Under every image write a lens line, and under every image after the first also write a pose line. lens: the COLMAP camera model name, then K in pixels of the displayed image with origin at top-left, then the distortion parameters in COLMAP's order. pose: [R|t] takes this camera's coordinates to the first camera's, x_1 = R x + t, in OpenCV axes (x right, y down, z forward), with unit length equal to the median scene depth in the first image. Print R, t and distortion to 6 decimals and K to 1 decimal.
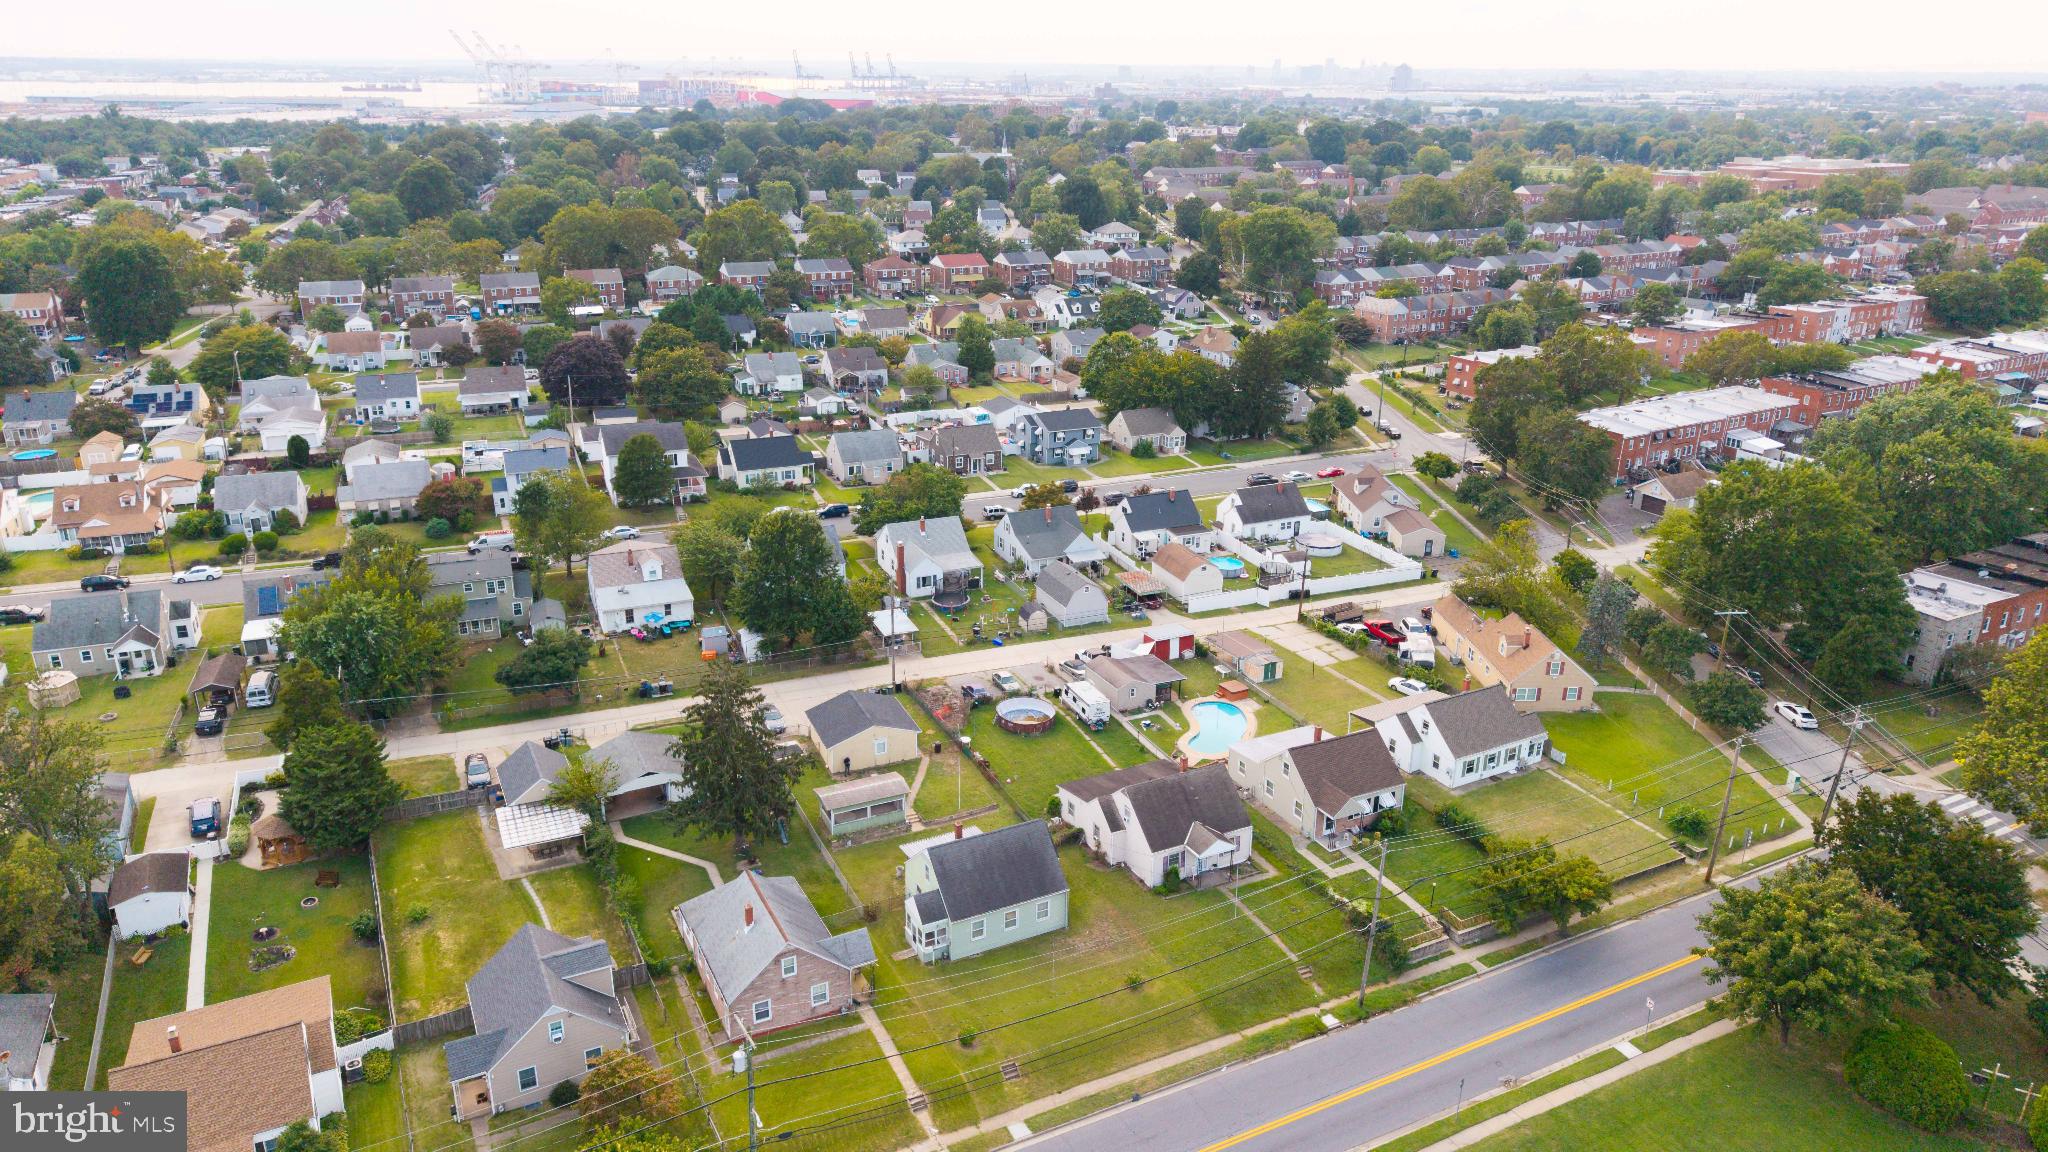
lens RADIAL K [[1367.2, 0, 1017.5], [0, 1367.2, 567.5], [0, 0, 1]] dist [0.044902, -0.047522]
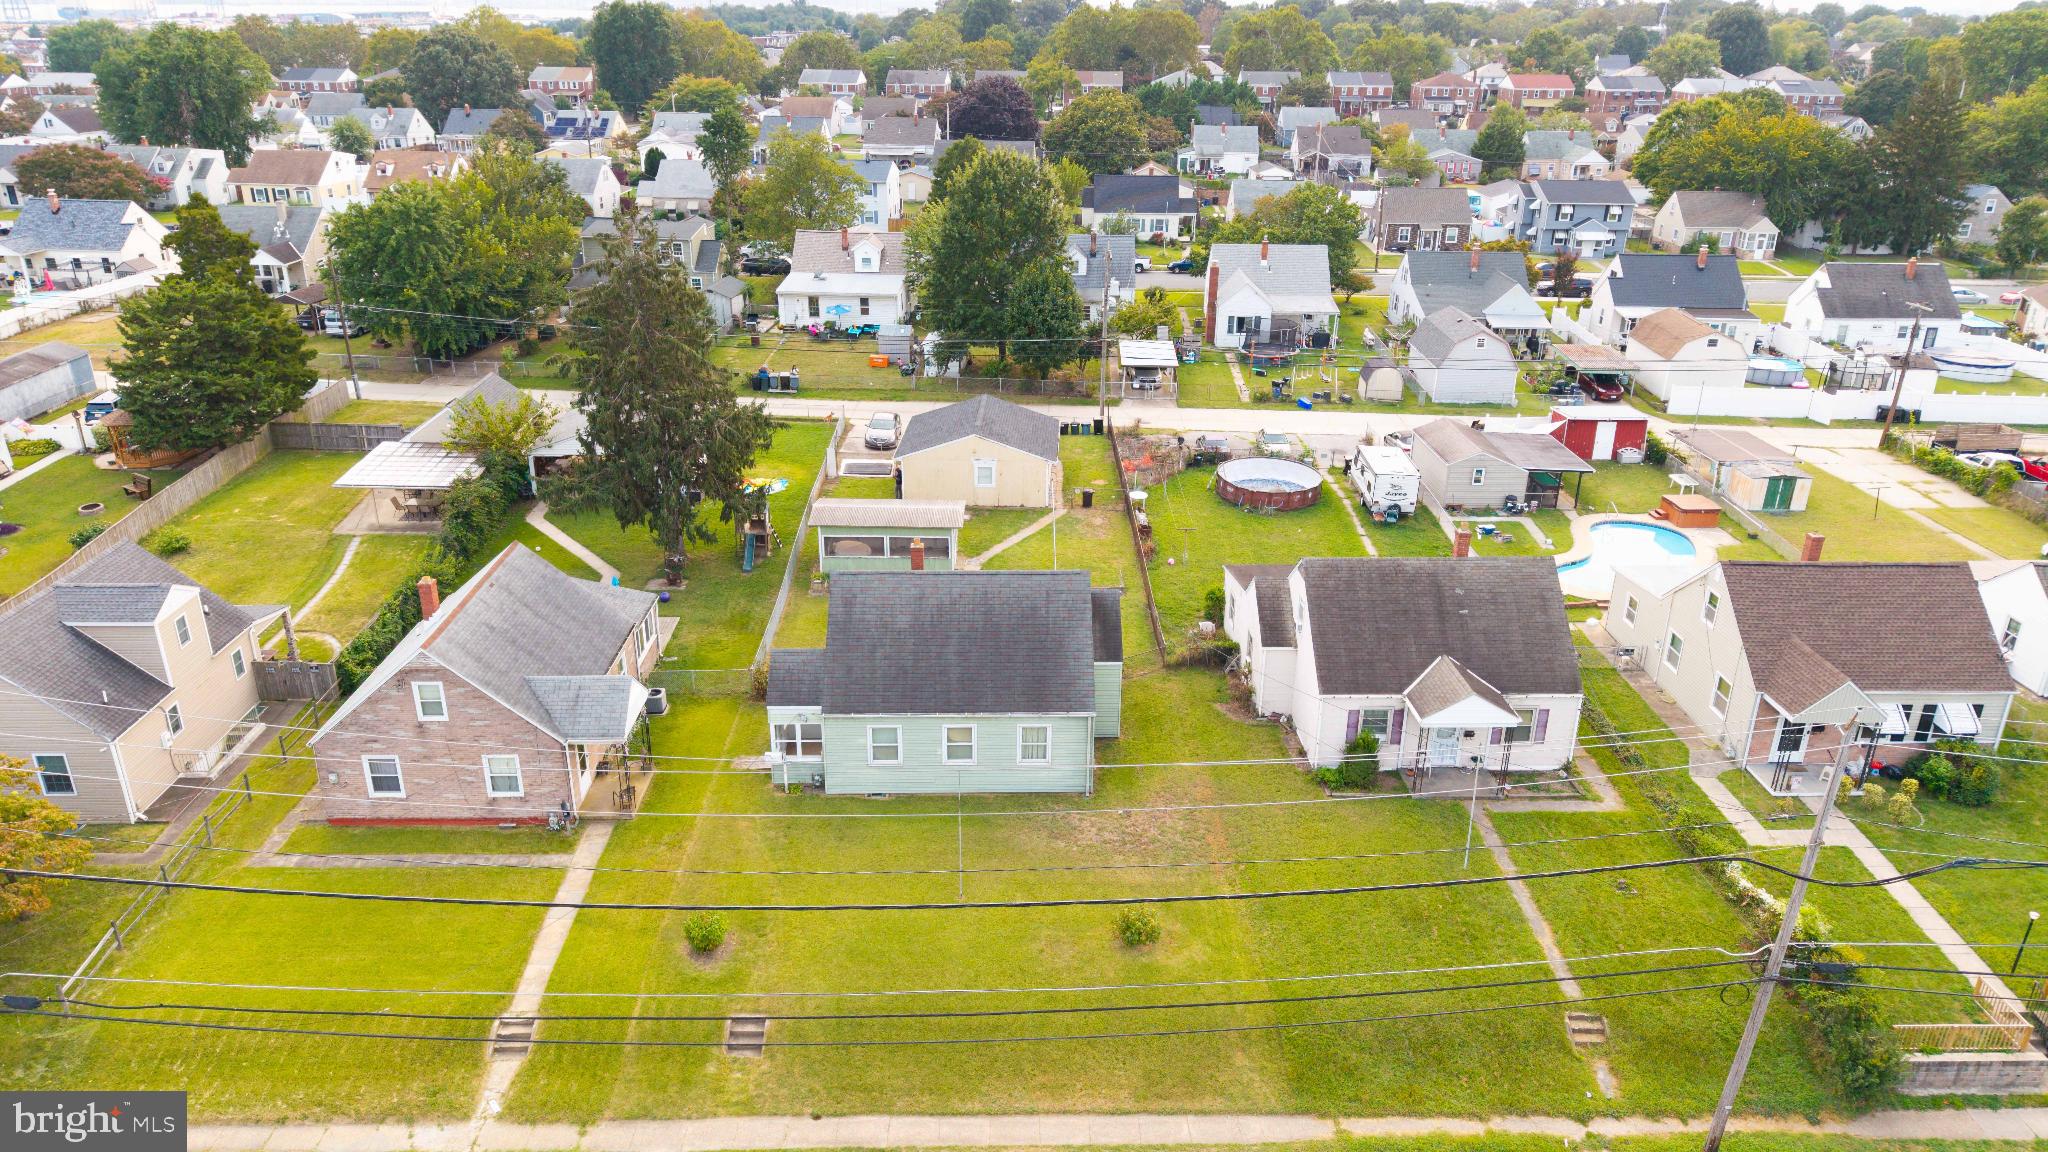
lens RADIAL K [[1367.2, 0, 1027.9], [0, 1367.2, 564.7], [0, 0, 1]] dist [0.044902, -0.047522]
pose [[0.902665, 0.162599, -0.398445, 0.141139], [-0.149239, 0.986692, 0.064556, 0.113258], [0.403639, 0.001191, 0.914918, 0.402965]]
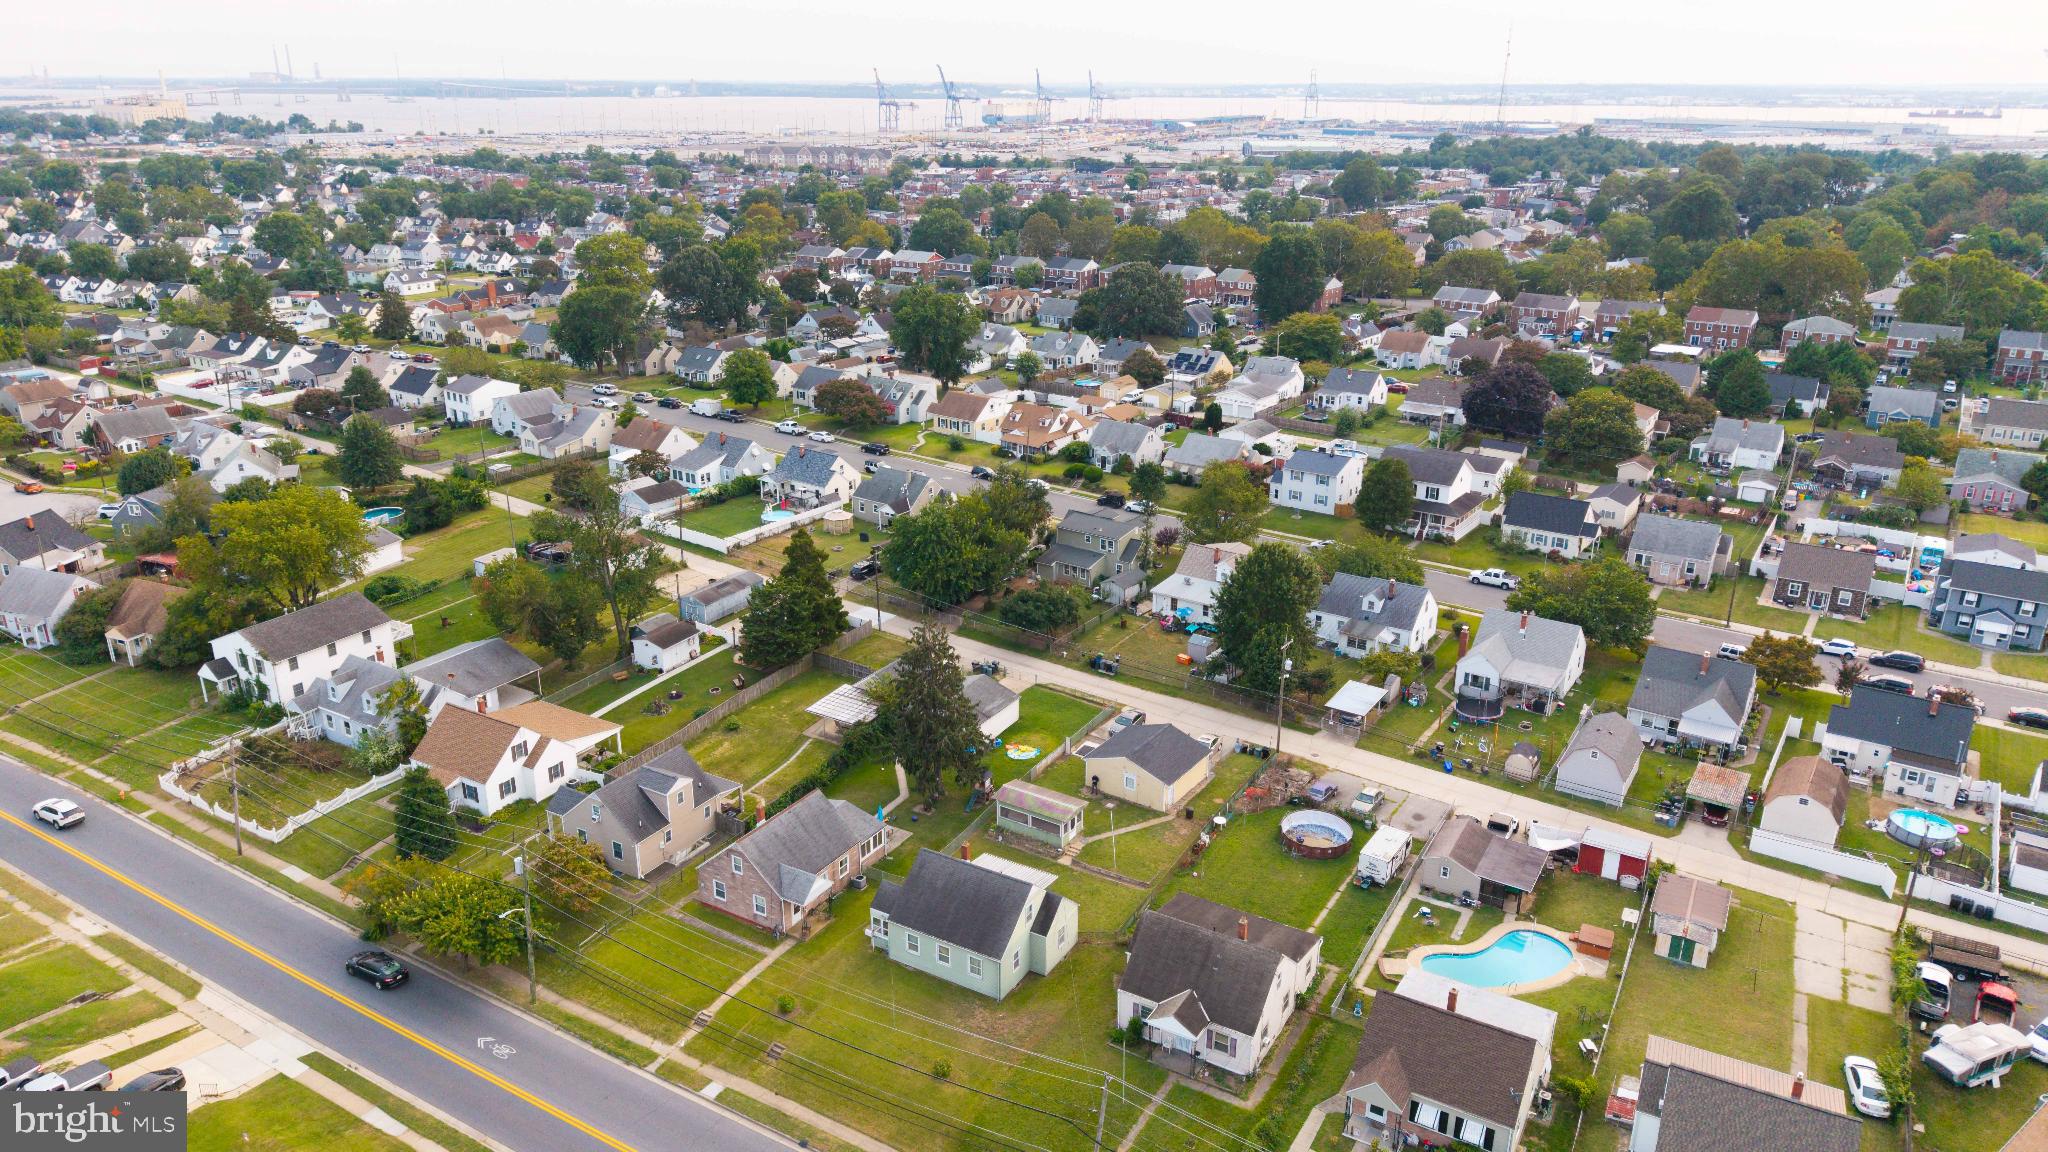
lens RADIAL K [[1367.2, 0, 1022.3], [0, 1367.2, 579.2], [0, 0, 1]] dist [0.044902, -0.047522]
pose [[0.535894, 0.279564, -0.796657, 0.509658], [-0.286523, 0.947809, 0.139869, -0.101587], [0.794180, 0.153306, 0.588026, 0.310235]]
